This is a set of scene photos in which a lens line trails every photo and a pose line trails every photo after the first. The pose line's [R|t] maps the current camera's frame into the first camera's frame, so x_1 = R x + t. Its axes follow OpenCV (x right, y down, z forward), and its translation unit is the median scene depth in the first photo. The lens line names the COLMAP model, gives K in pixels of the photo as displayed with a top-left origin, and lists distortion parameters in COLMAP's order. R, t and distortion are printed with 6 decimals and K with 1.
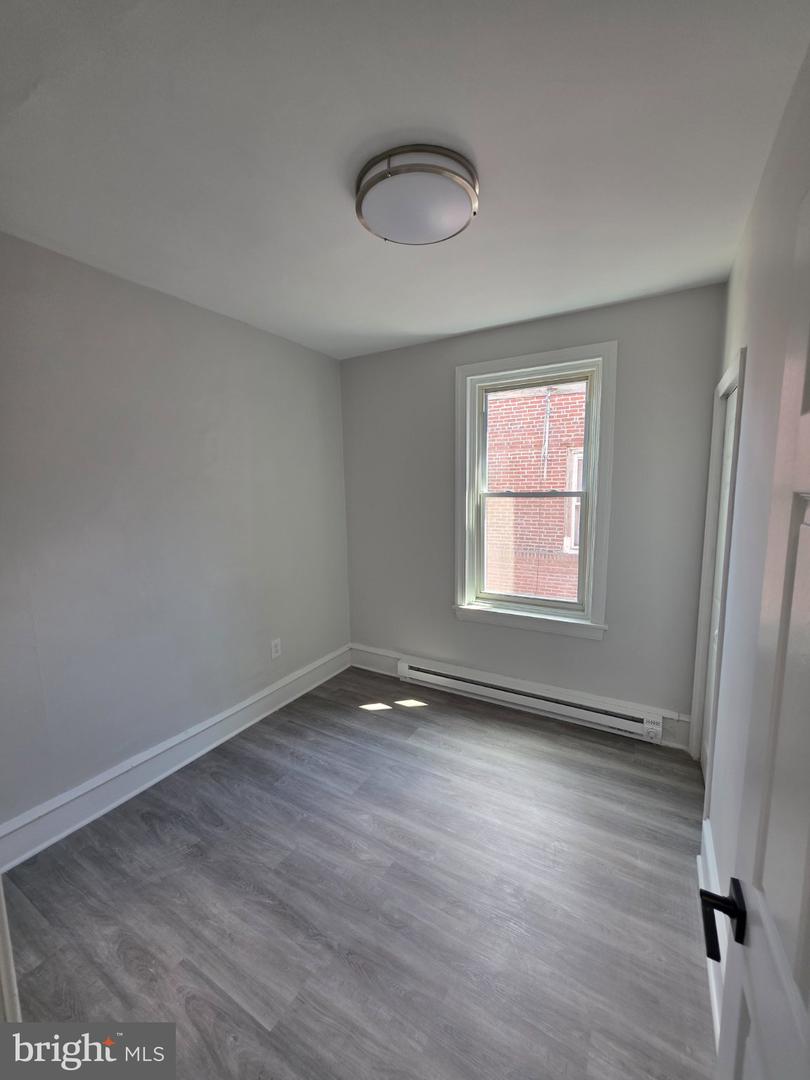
lens RADIAL K [[433.5, 0, 402.3], [0, 433.5, 540.4], [0, 0, 1]] dist [0.001990, 0.000225]
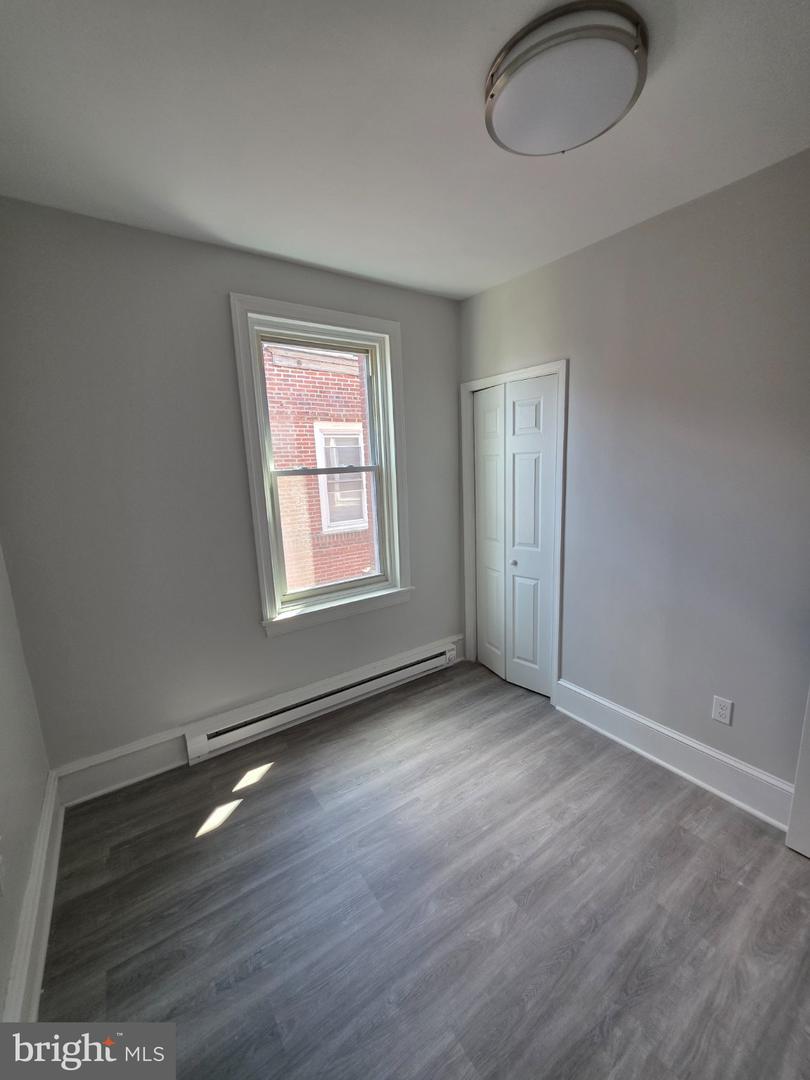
lens RADIAL K [[433.5, 0, 403.7], [0, 433.5, 543.4], [0, 0, 1]] dist [0.001990, 0.000225]
pose [[0.417708, -0.170189, 0.892500, -0.546704], [0.141733, 0.982480, 0.121013, -0.052326], [-0.897458, 0.075948, 0.434511, 0.564448]]
